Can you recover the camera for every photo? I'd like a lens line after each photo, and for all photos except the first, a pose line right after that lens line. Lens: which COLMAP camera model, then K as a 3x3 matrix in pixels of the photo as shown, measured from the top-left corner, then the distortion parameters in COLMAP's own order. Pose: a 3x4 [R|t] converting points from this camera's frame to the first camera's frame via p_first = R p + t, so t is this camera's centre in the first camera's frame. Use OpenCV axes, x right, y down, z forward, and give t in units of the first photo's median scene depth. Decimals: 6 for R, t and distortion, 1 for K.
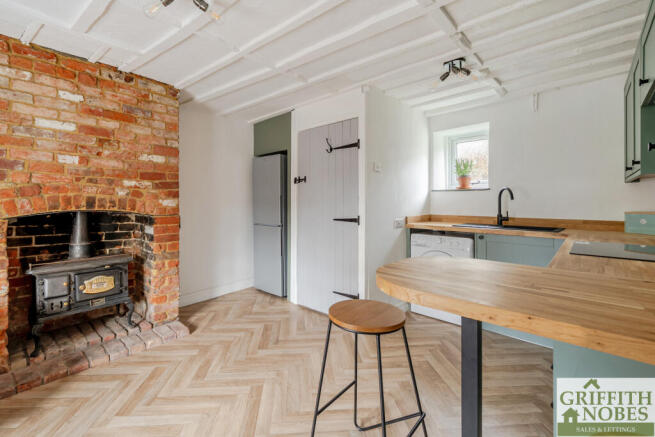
lens RADIAL K [[288.4, 0, 301.0], [0, 288.4, 203.6], [0, 0, 1]] dist [-0.000891, -0.000048]
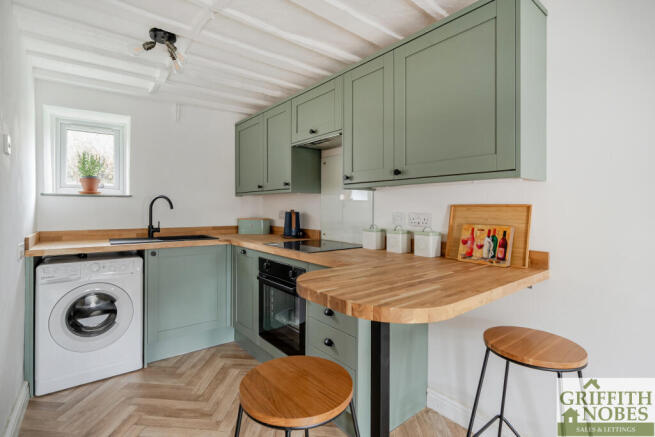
lens RADIAL K [[317.3, 0, 327.4], [0, 317.3, 207.2], [0, 0, 1]] dist [0.002649, -0.001572]
pose [[0.116439, 0.004346, 0.993188, -0.239732], [0.008205, 0.999952, -0.005338, -0.010233], [-0.993164, 0.008771, 0.116398, 0.388822]]
